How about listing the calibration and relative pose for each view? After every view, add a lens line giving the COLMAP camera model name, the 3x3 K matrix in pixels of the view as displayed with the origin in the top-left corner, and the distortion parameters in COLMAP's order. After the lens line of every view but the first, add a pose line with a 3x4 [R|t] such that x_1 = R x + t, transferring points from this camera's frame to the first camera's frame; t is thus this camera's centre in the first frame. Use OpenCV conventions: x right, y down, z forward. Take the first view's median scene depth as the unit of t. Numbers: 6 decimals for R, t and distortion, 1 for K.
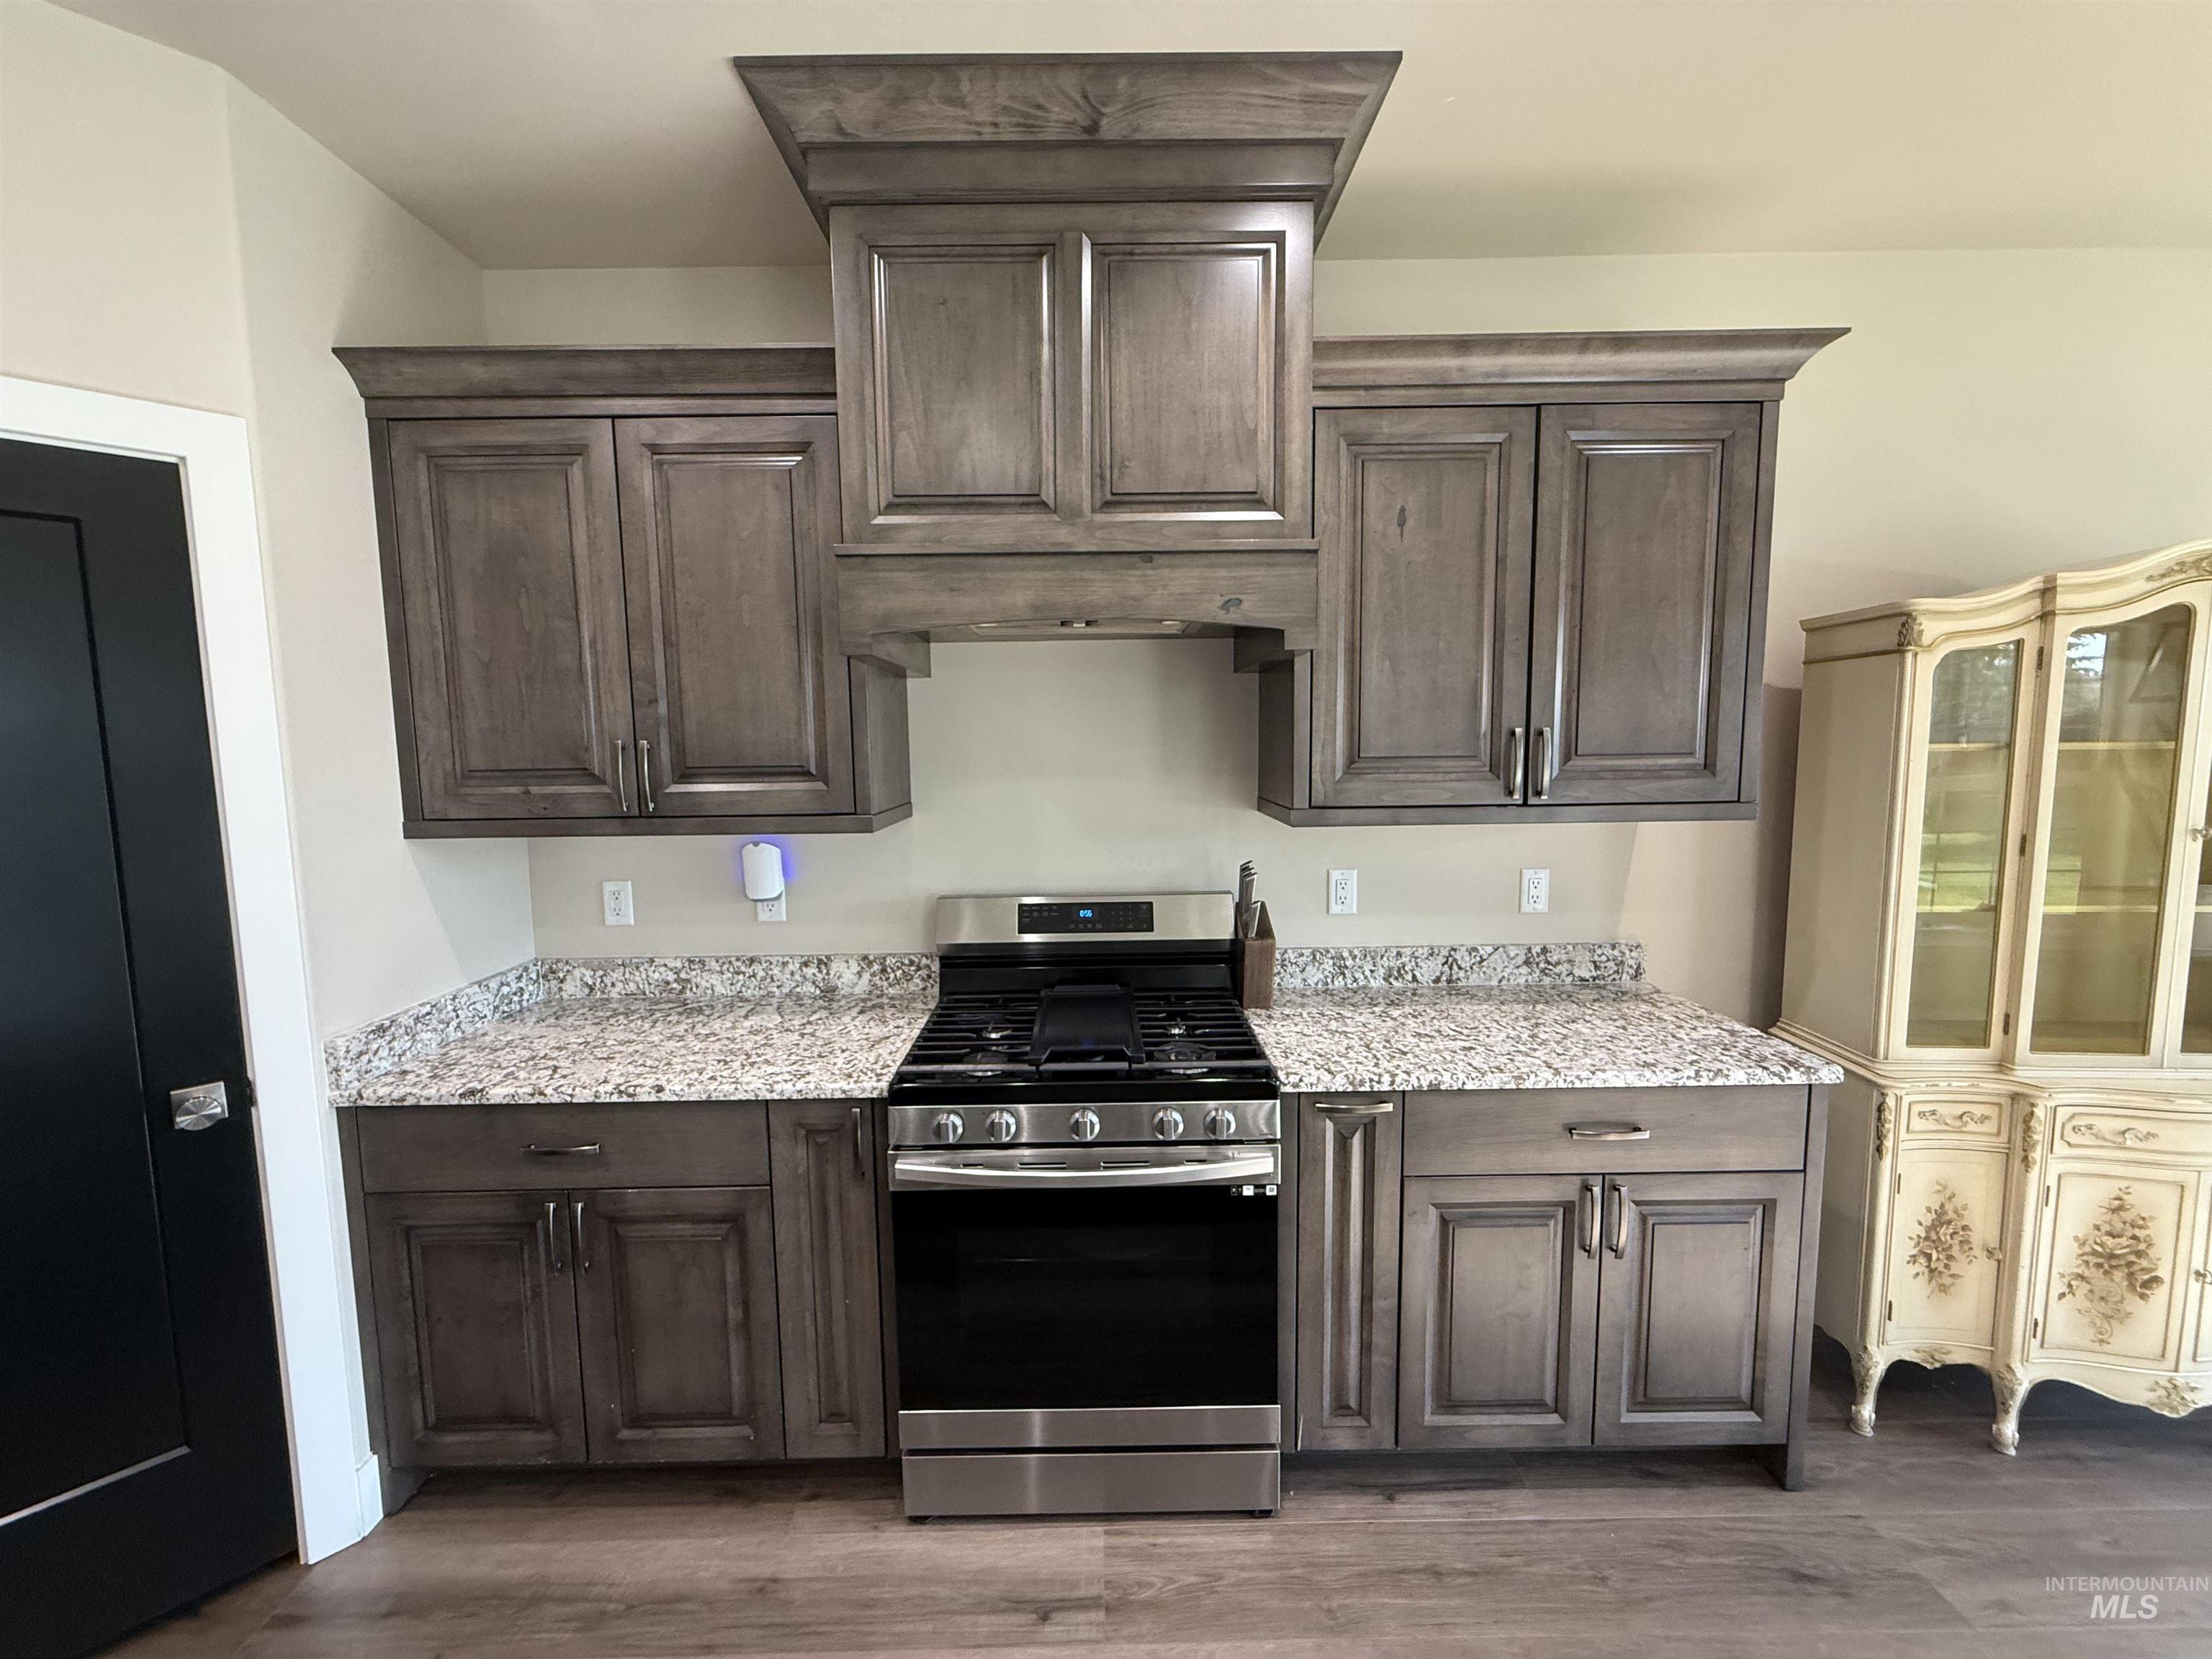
lens RADIAL K [[885.9, 0, 1100.1], [0, 885.9, 827.7], [0, 0, 1]] dist [-0.000697, 0.000851]
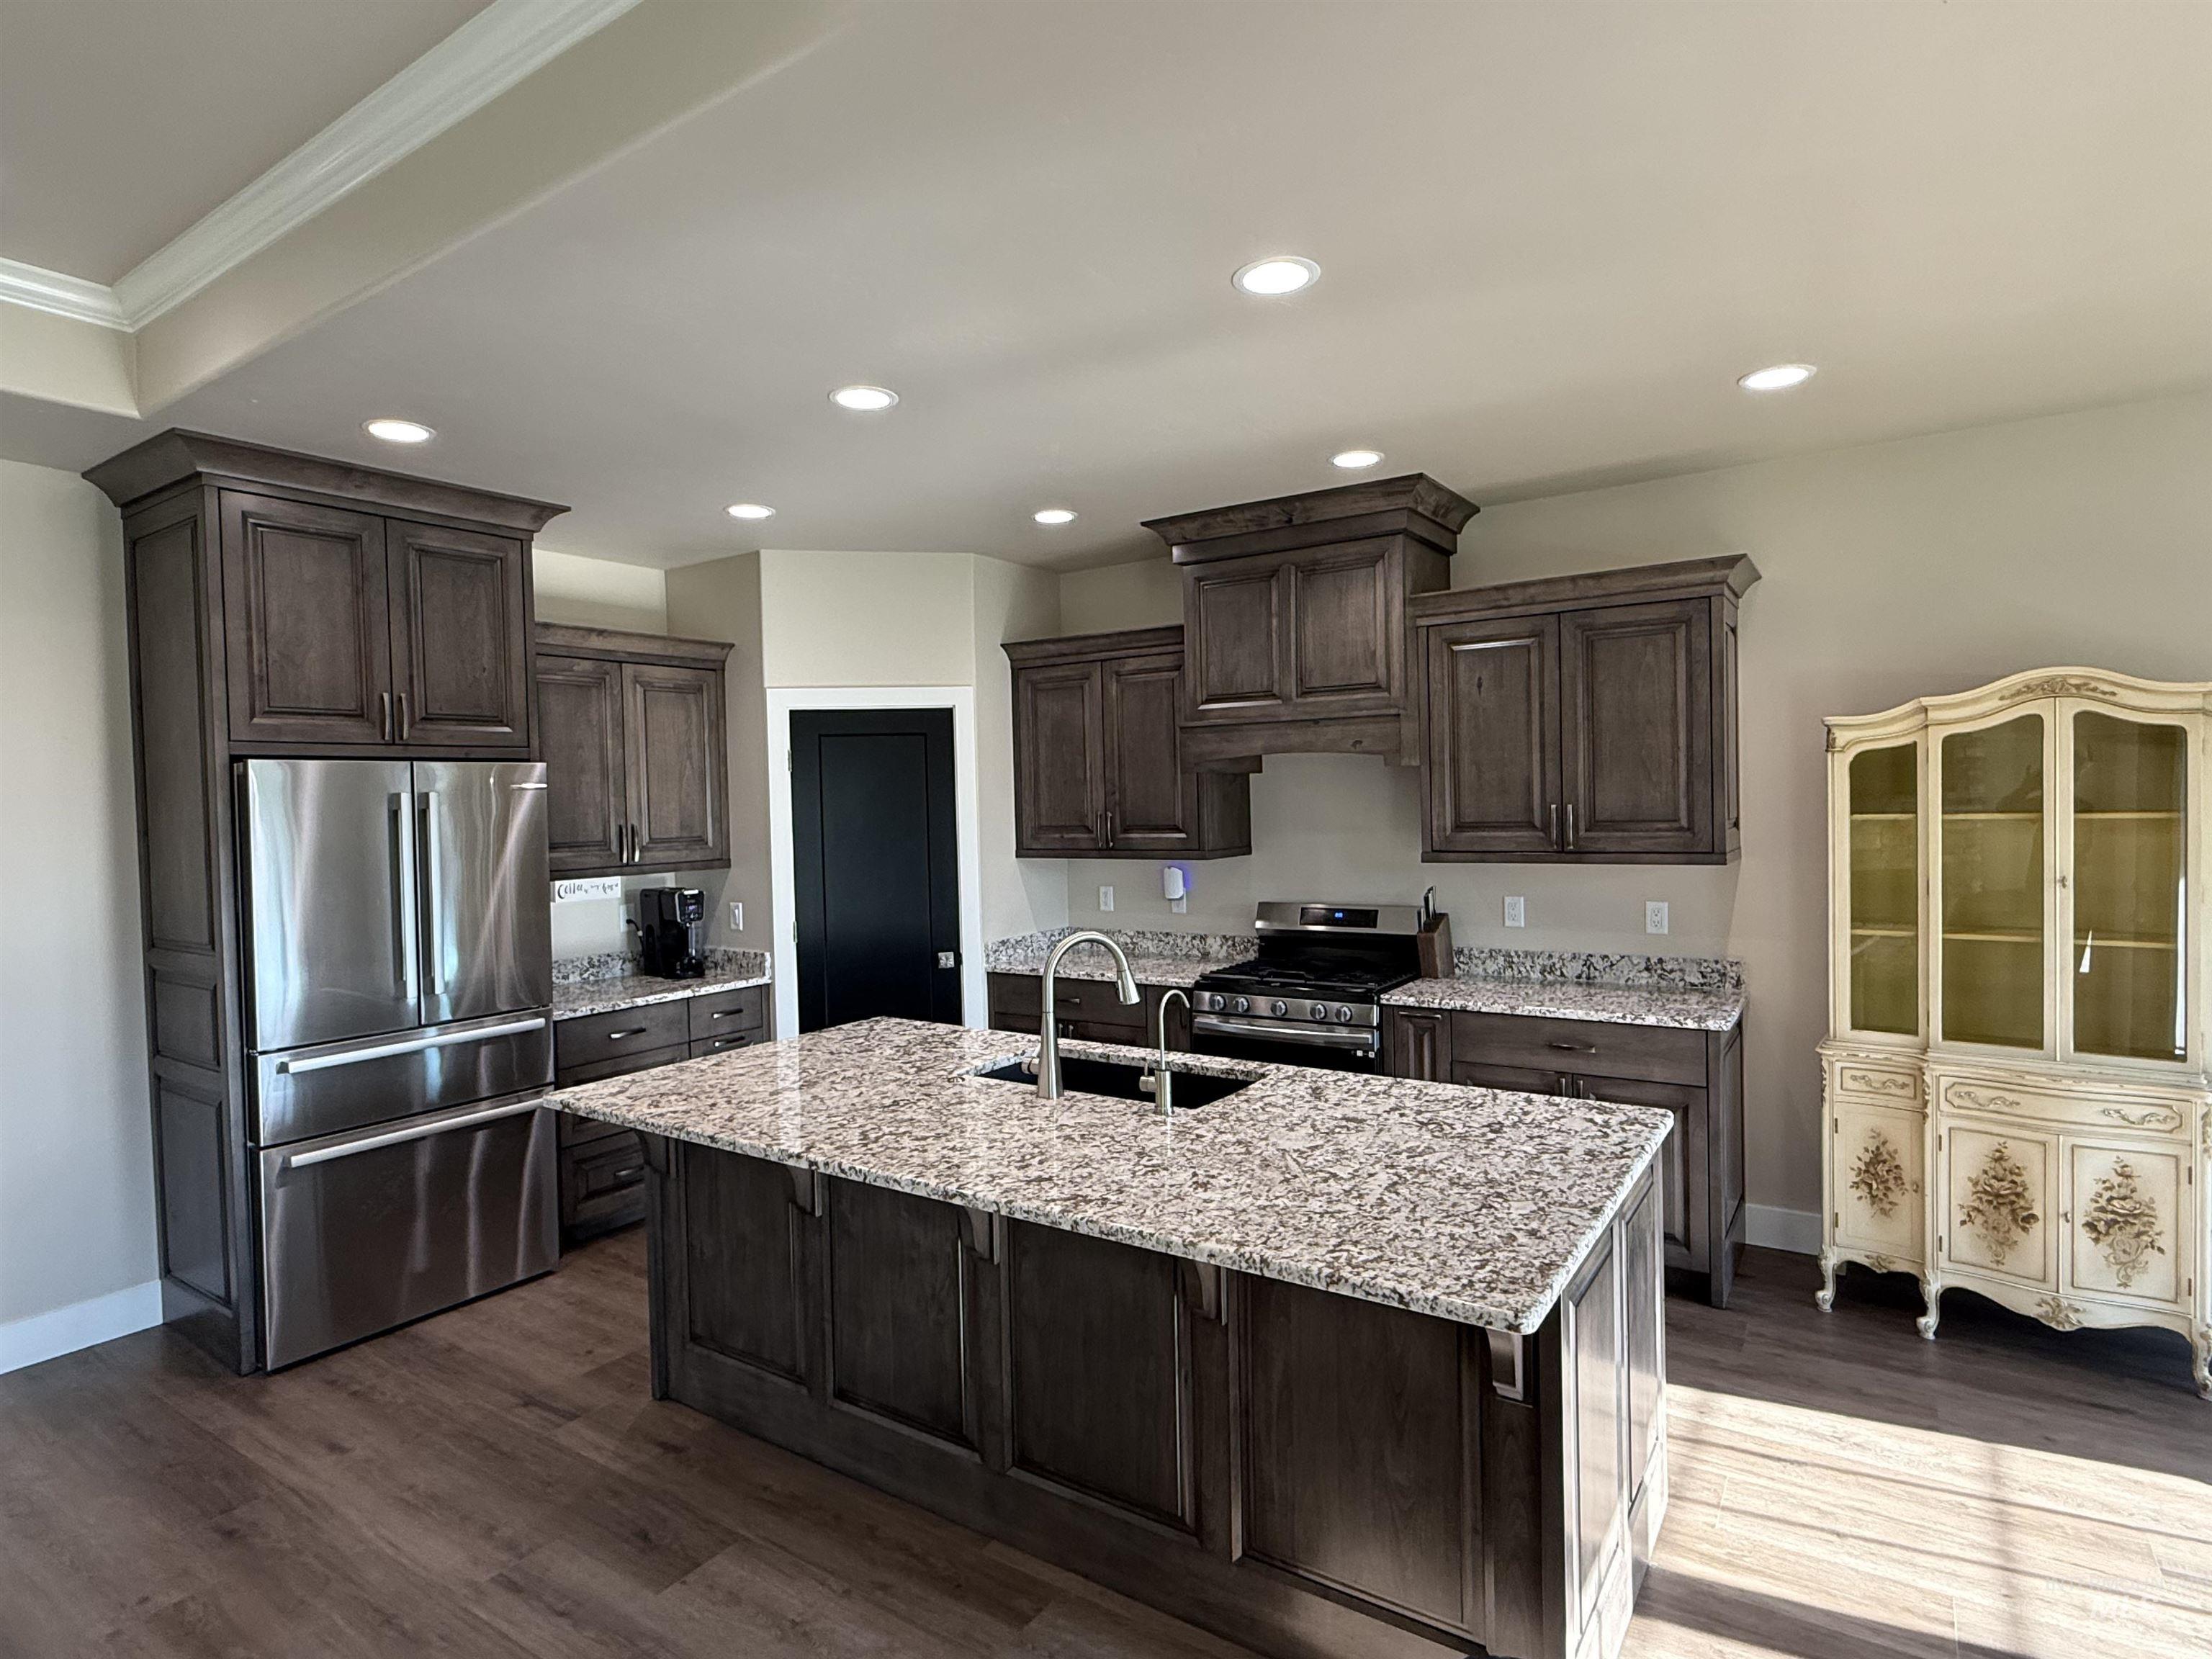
lens RADIAL K [[1181.3, 0, 1106.3], [0, 1181.3, 827.6], [0, 0, 1]] dist [-0.003873, -0.000799]
pose [[0.826633, 0.007211, -0.562696, 1.023348], [-0.040604, 0.998076, -0.046859, 0.065236], [0.561275, 0.061583, 0.825335, -1.265498]]
